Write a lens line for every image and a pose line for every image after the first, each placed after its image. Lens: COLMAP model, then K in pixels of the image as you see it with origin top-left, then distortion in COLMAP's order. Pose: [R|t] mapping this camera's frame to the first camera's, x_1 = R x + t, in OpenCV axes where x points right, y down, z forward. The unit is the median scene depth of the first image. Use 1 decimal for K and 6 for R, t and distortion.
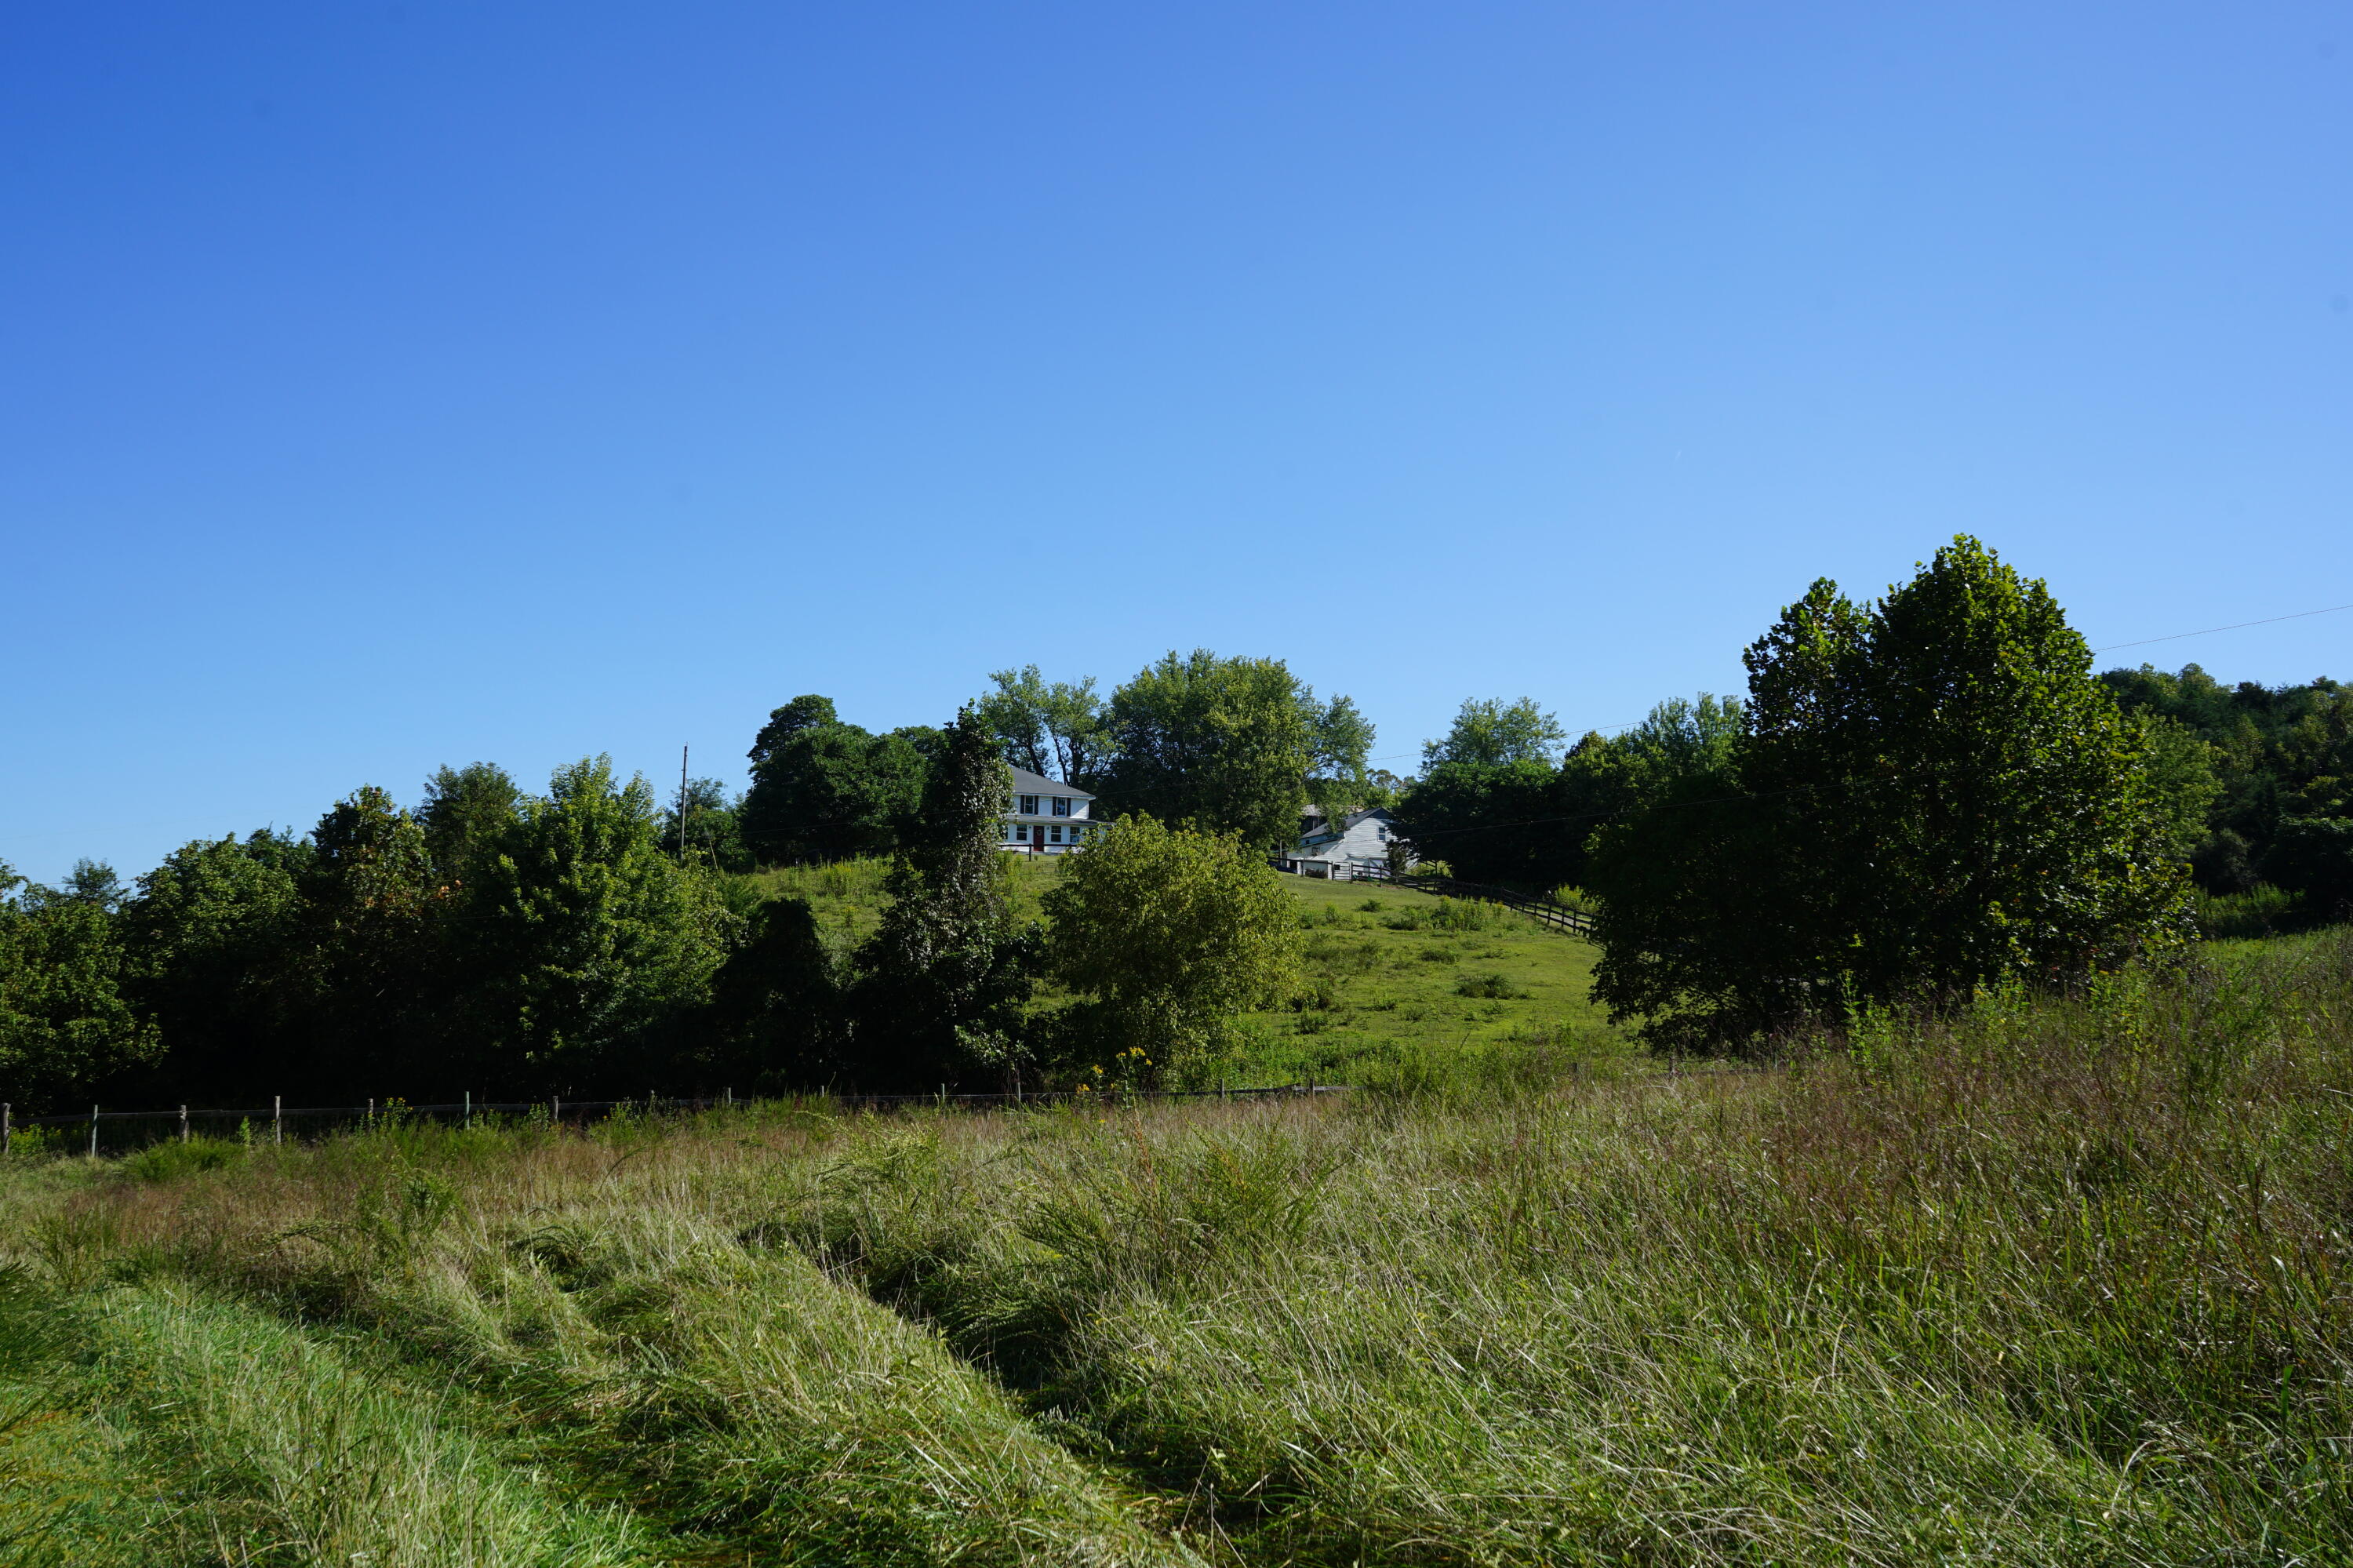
lens RADIAL K [[2039.8, 0, 1167.4], [0, 2039.8, 783.3], [0, 0, 1]] dist [-0.008192, -0.001932]
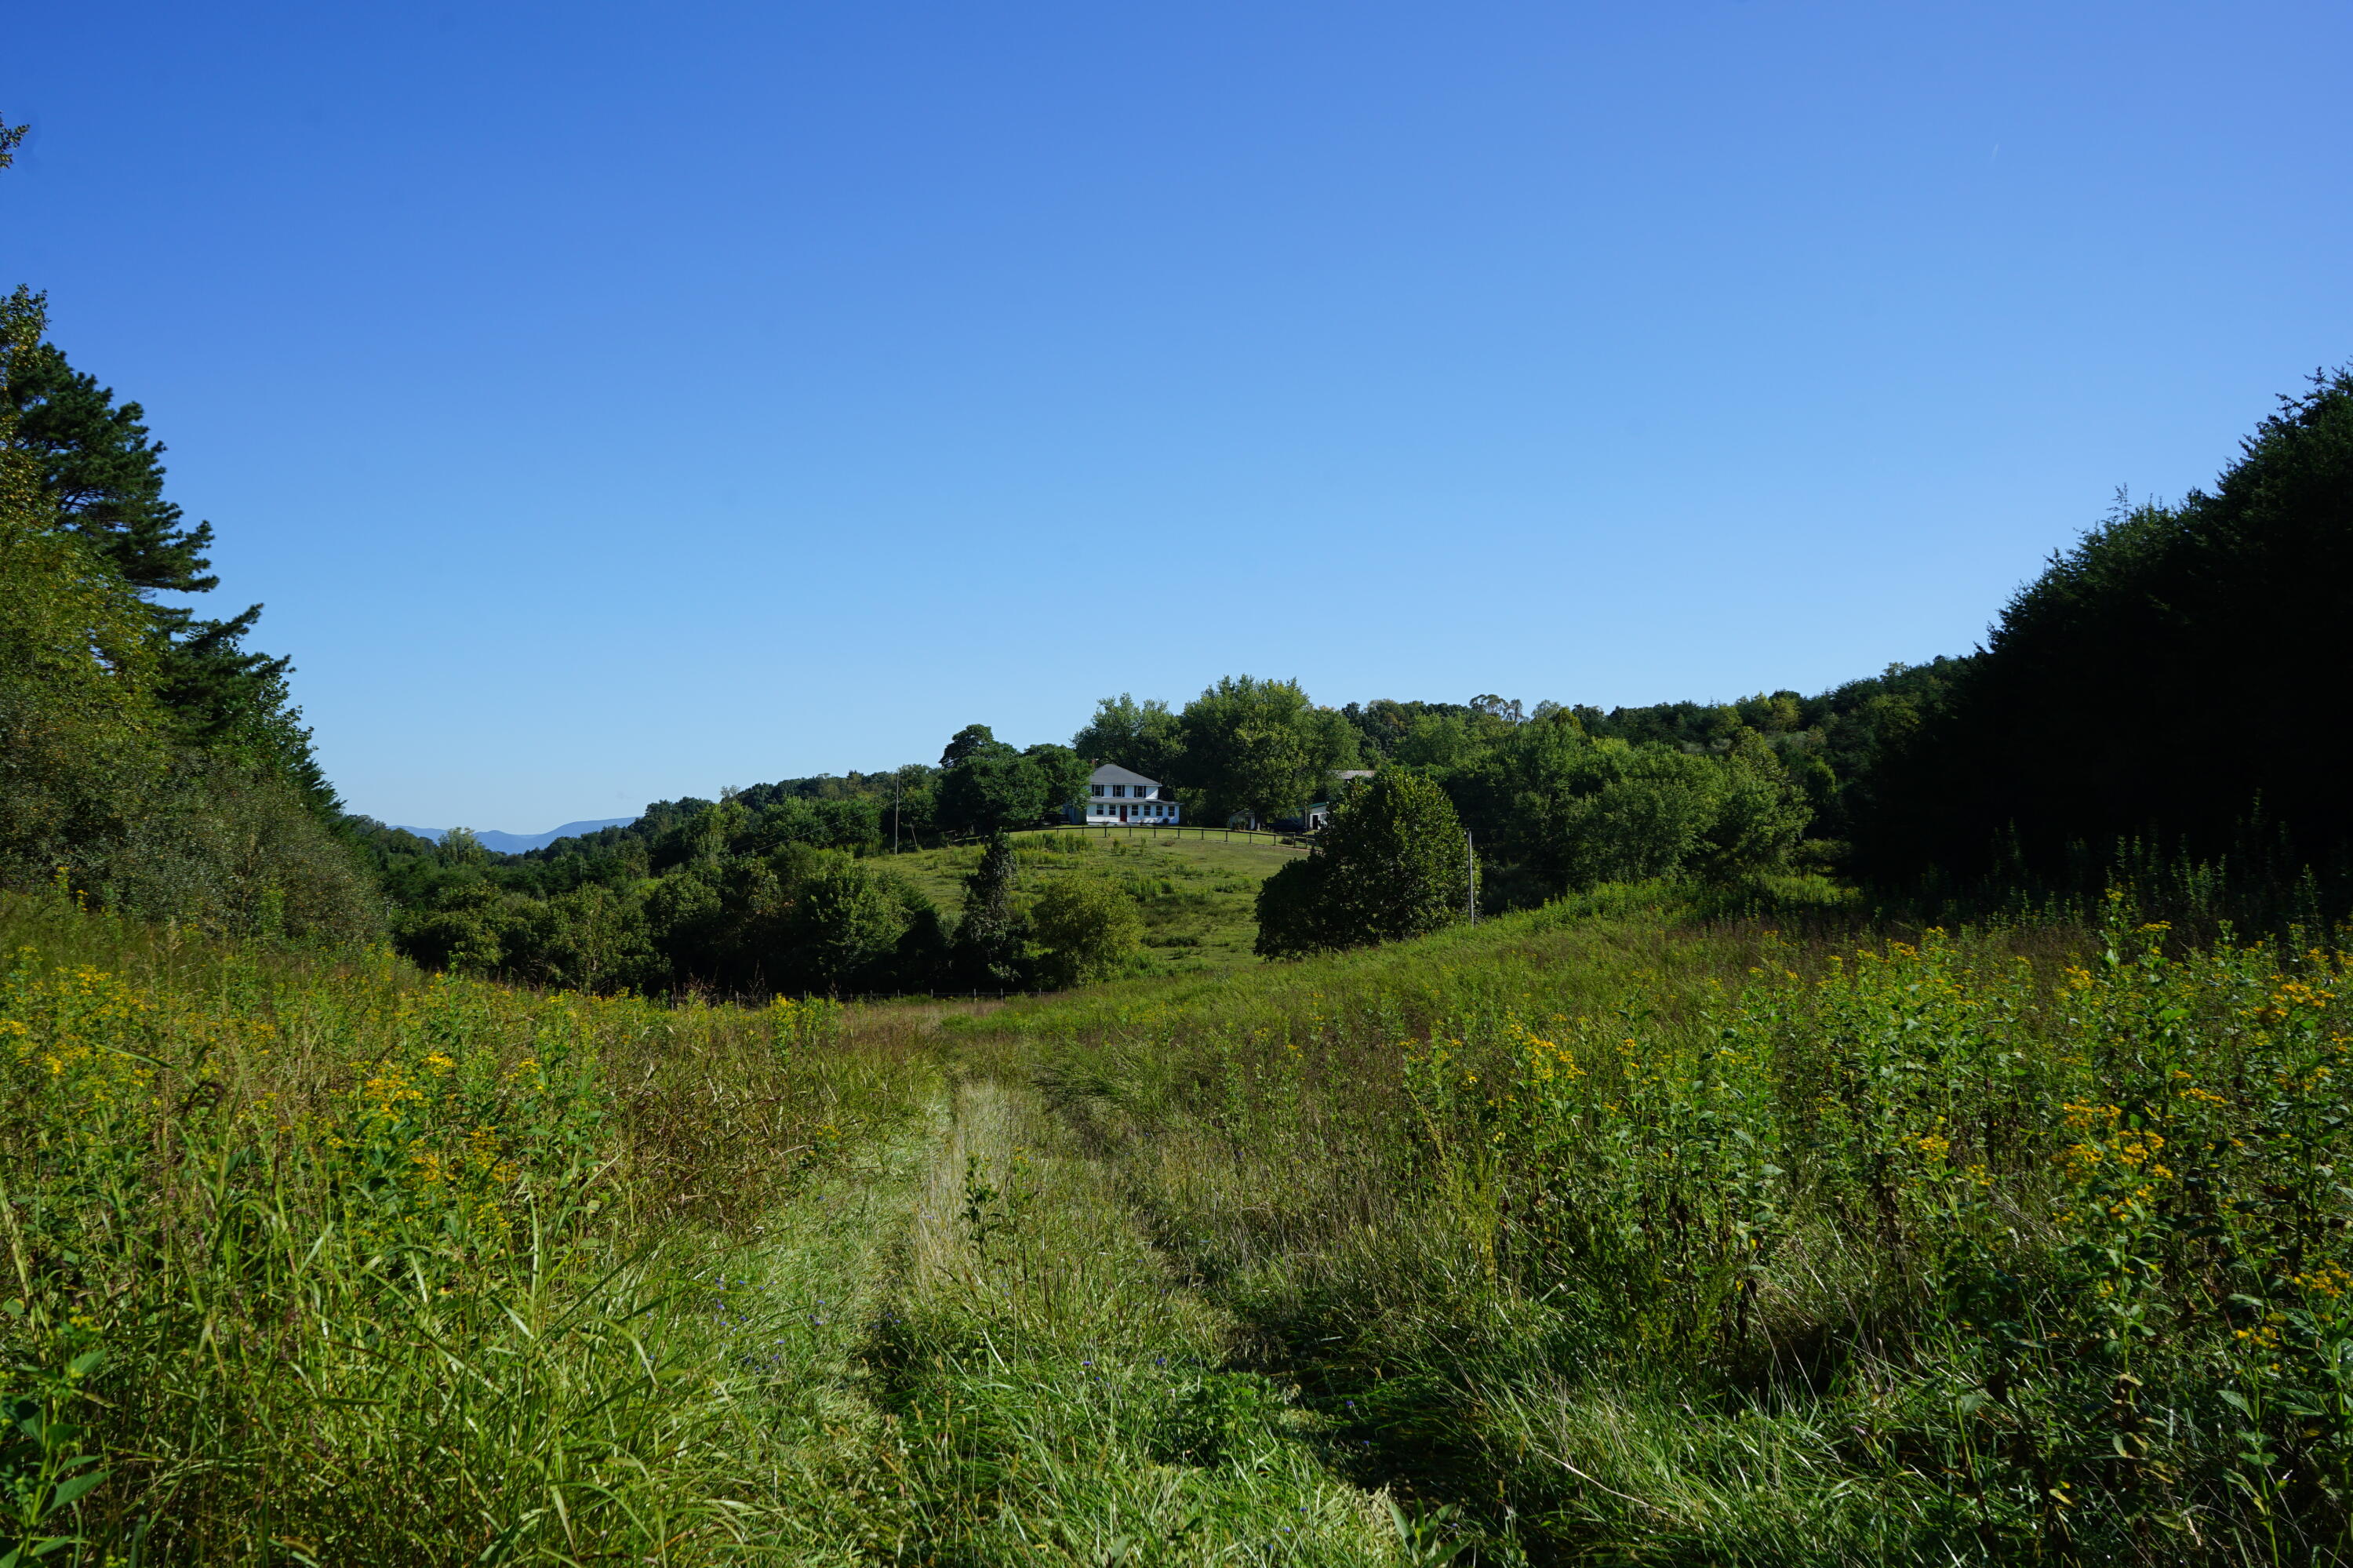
lens RADIAL K [[1854.7, 0, 1183.5], [0, 1854.7, 785.2], [0, 0, 1]] dist [0.006955, 0.003344]
pose [[0.995740, -0.000978, -0.092201, 0.137966], [0.006323, 0.998314, 0.057702, -0.092439], [0.091989, -0.058039, 0.994067, -0.494496]]
